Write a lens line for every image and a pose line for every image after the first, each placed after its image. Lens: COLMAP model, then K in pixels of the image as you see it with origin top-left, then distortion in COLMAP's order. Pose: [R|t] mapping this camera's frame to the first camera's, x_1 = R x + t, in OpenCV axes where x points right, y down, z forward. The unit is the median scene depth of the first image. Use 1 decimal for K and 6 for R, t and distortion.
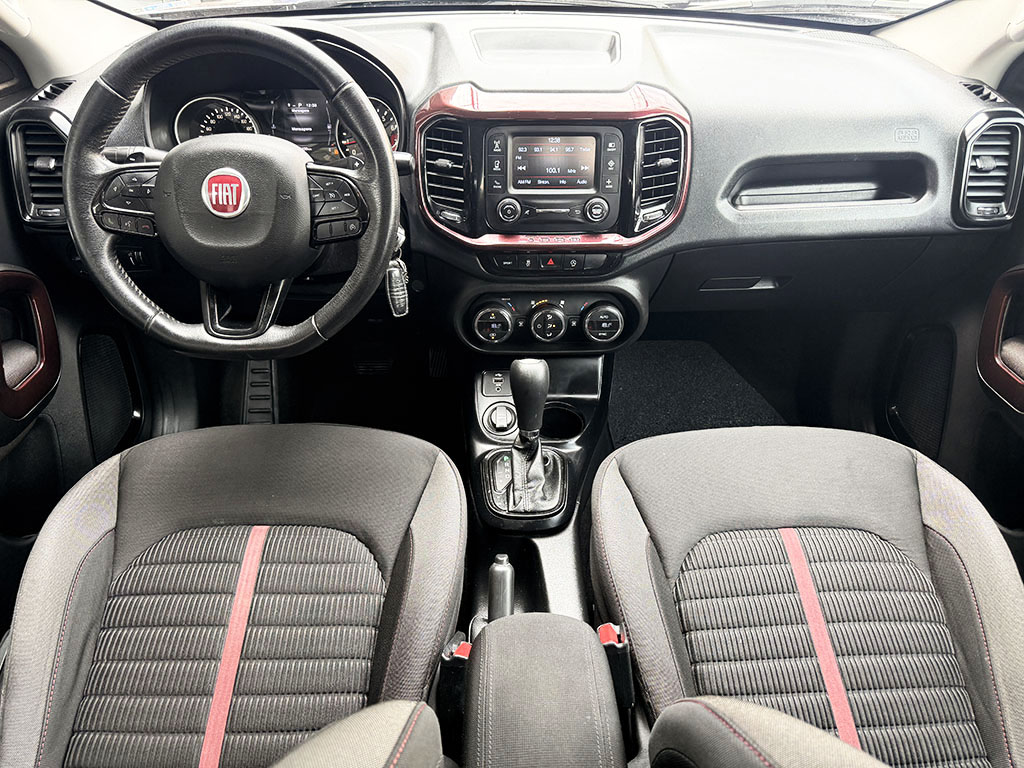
lens RADIAL K [[720.1, 0, 514.4], [0, 720.1, 402.2], [0, 0, 1]] dist [0.044390, -0.059877]
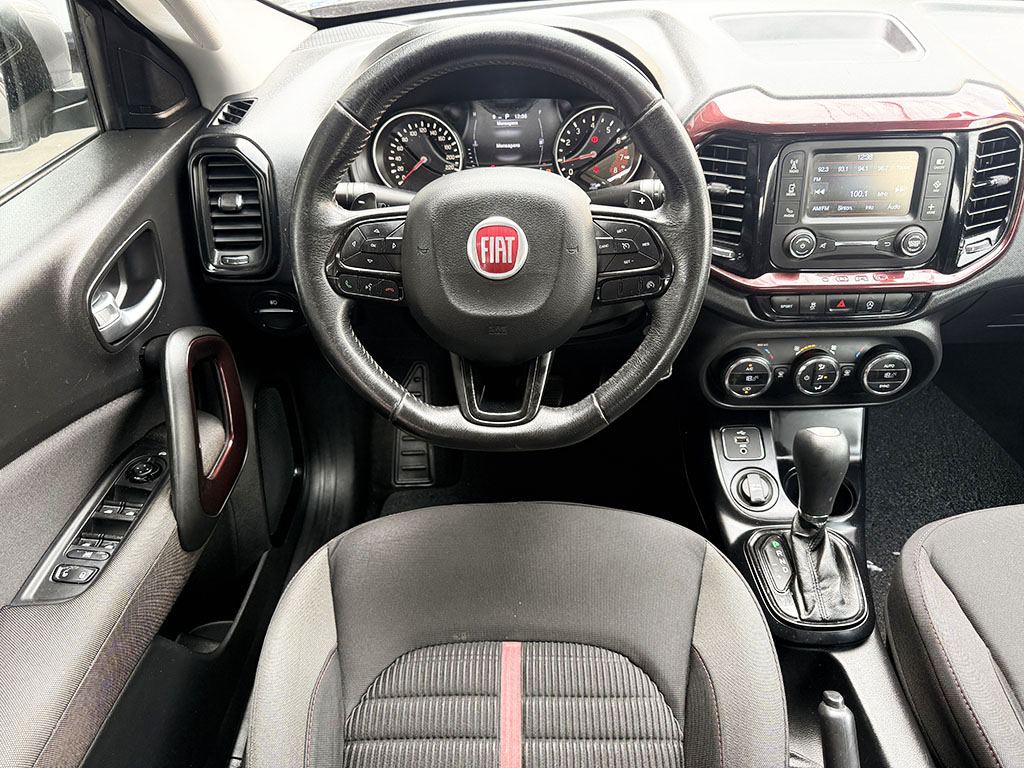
lens RADIAL K [[742.3, 0, 507.9], [0, 742.3, 399.0], [0, 0, 1]] dist [0.036517, -0.080892]
pose [[0.998314, -0.011781, -0.056833, -0.285463], [0.013144, 0.999633, 0.023668, -0.118967], [0.056534, -0.024375, 0.998103, 0.155570]]
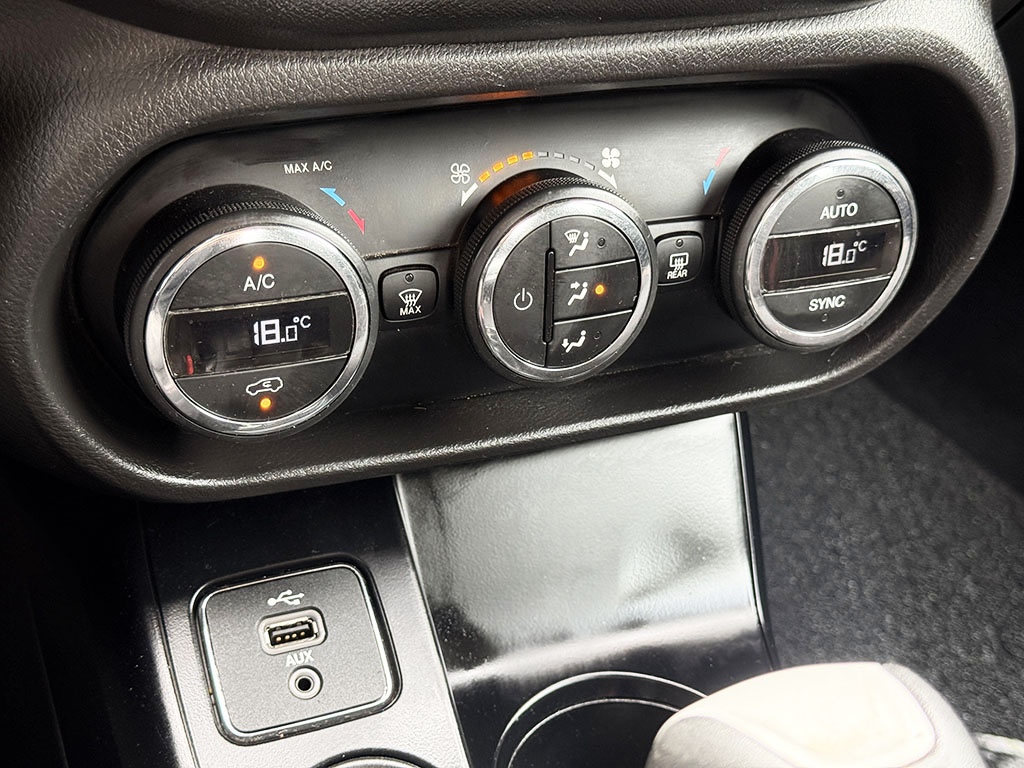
lens RADIAL K [[1472.3, 0, 512.0], [0, 1472.3, 384.0], [0, 0, 1]] dist [0.075224, -0.007320]
pose [[0.931426, -0.136654, 0.337301, -0.102699], [0.153589, 0.987846, -0.023906, -0.086521], [-0.329935, 0.074073, 0.941093, 0.743661]]
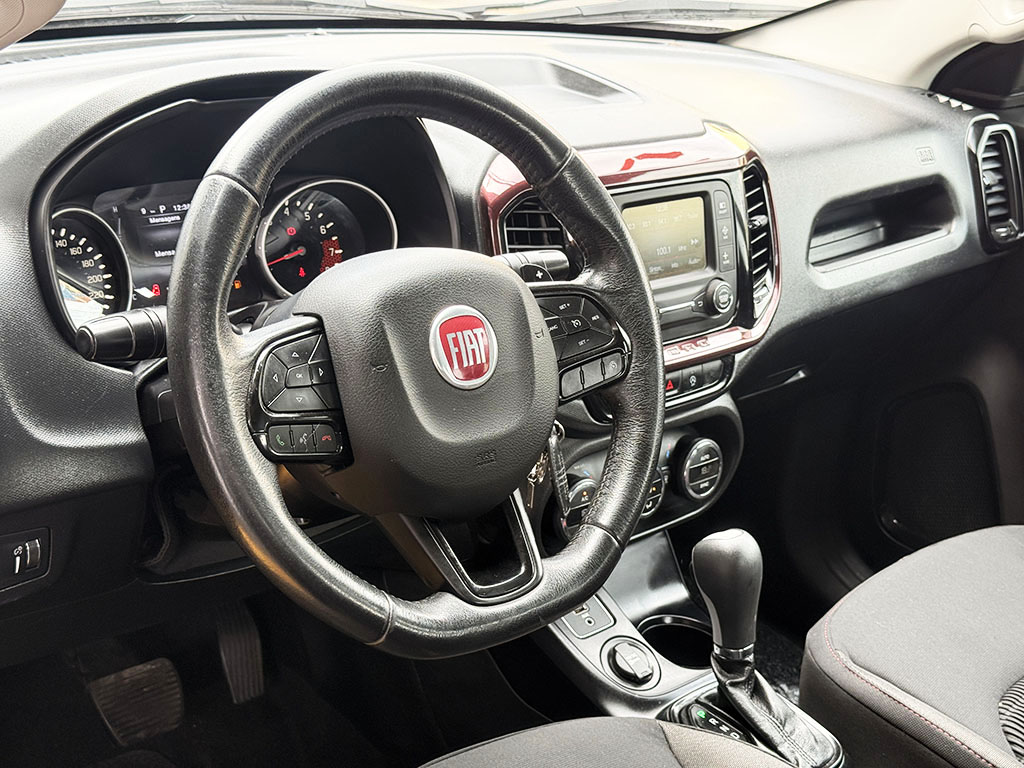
lens RADIAL K [[1472.3, 0, 512.0], [0, 1472.3, 384.0], [0, 0, 1]] dist [0.075224, -0.007320]
pose [[0.745067, -0.184390, 0.640996, -0.933357], [0.330261, 0.936936, -0.114362, -0.096226], [-0.579485, 0.296903, 0.758976, 0.088527]]
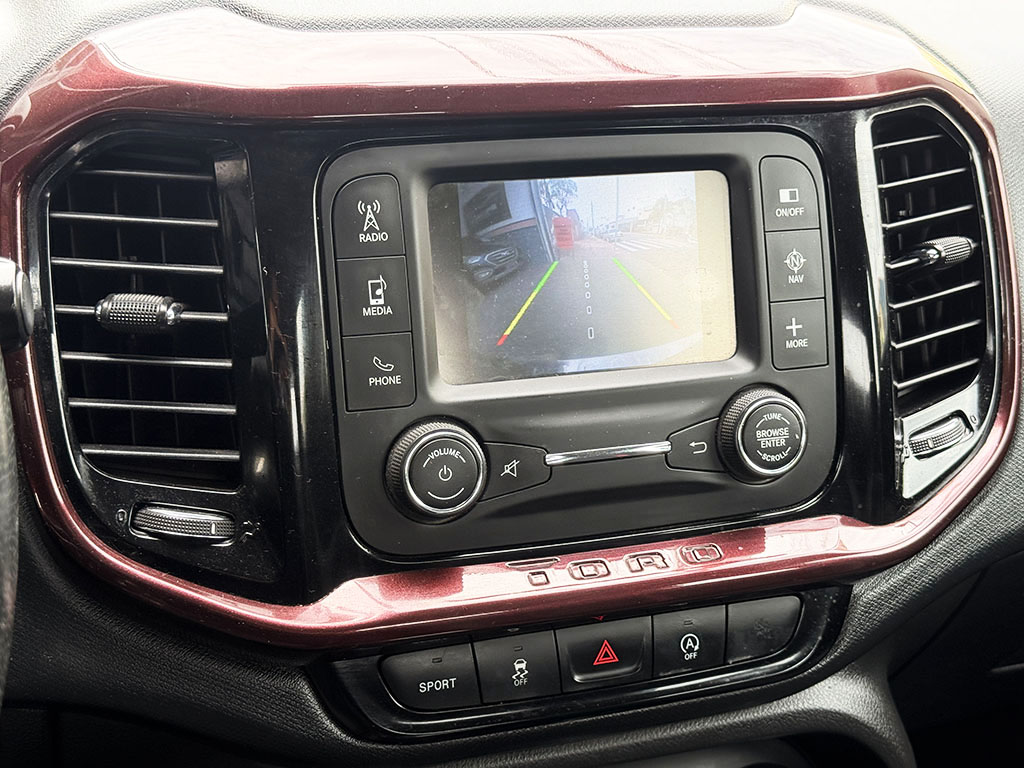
lens RADIAL K [[1472.3, 0, 512.0], [0, 1472.3, 384.0], [0, 0, 1]] dist [0.075224, -0.007320]
pose [[0.949637, -0.088601, 0.300565, -0.128471], [0.180775, 0.938384, -0.294544, -0.144827], [-0.255948, 0.334044, 0.907141, 0.542261]]
